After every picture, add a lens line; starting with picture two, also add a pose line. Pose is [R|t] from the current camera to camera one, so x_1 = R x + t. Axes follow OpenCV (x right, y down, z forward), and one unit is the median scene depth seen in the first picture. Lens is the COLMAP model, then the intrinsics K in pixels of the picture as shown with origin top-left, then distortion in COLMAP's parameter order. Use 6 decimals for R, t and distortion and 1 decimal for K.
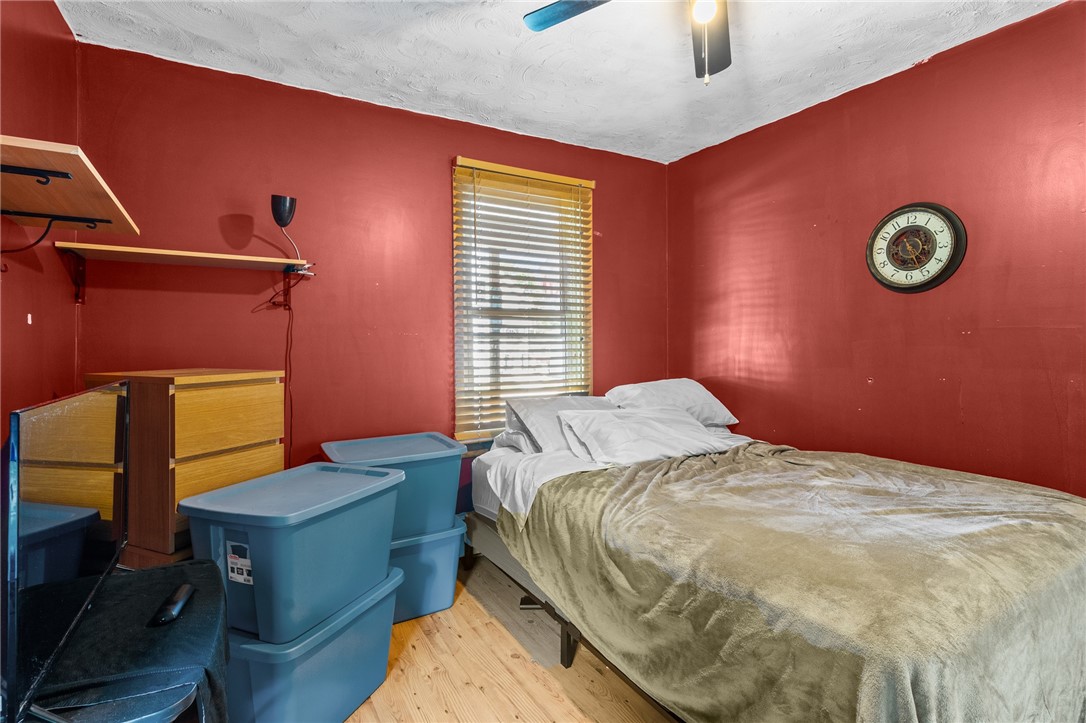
lens RADIAL K [[555.7, 0, 564.5], [0, 555.7, 327.3], [0, 0, 1]] dist [0.000068, -0.000249]
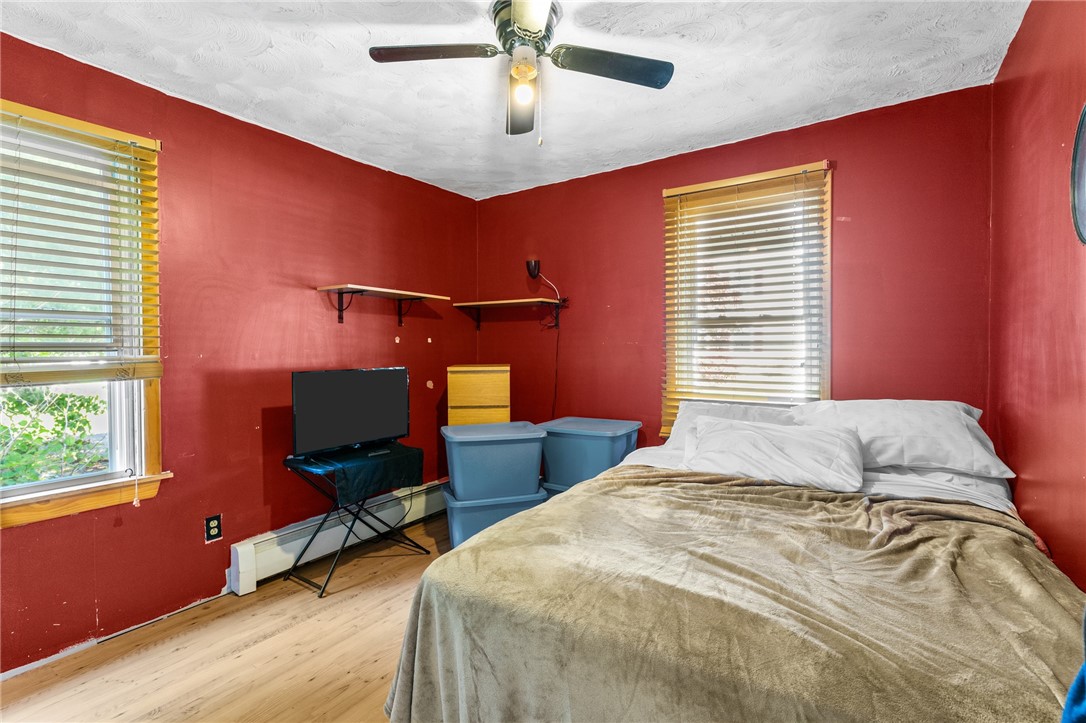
lens RADIAL K [[544.1, 0, 537.7], [0, 544.1, 350.1], [0, 0, 1]] dist [0.001016, 0.000172]
pose [[0.386988, 0.001468, -0.922083, 0.812262], [0.024920, 0.999617, 0.012050, 0.008259], [0.921748, -0.027641, 0.386803, 0.328833]]
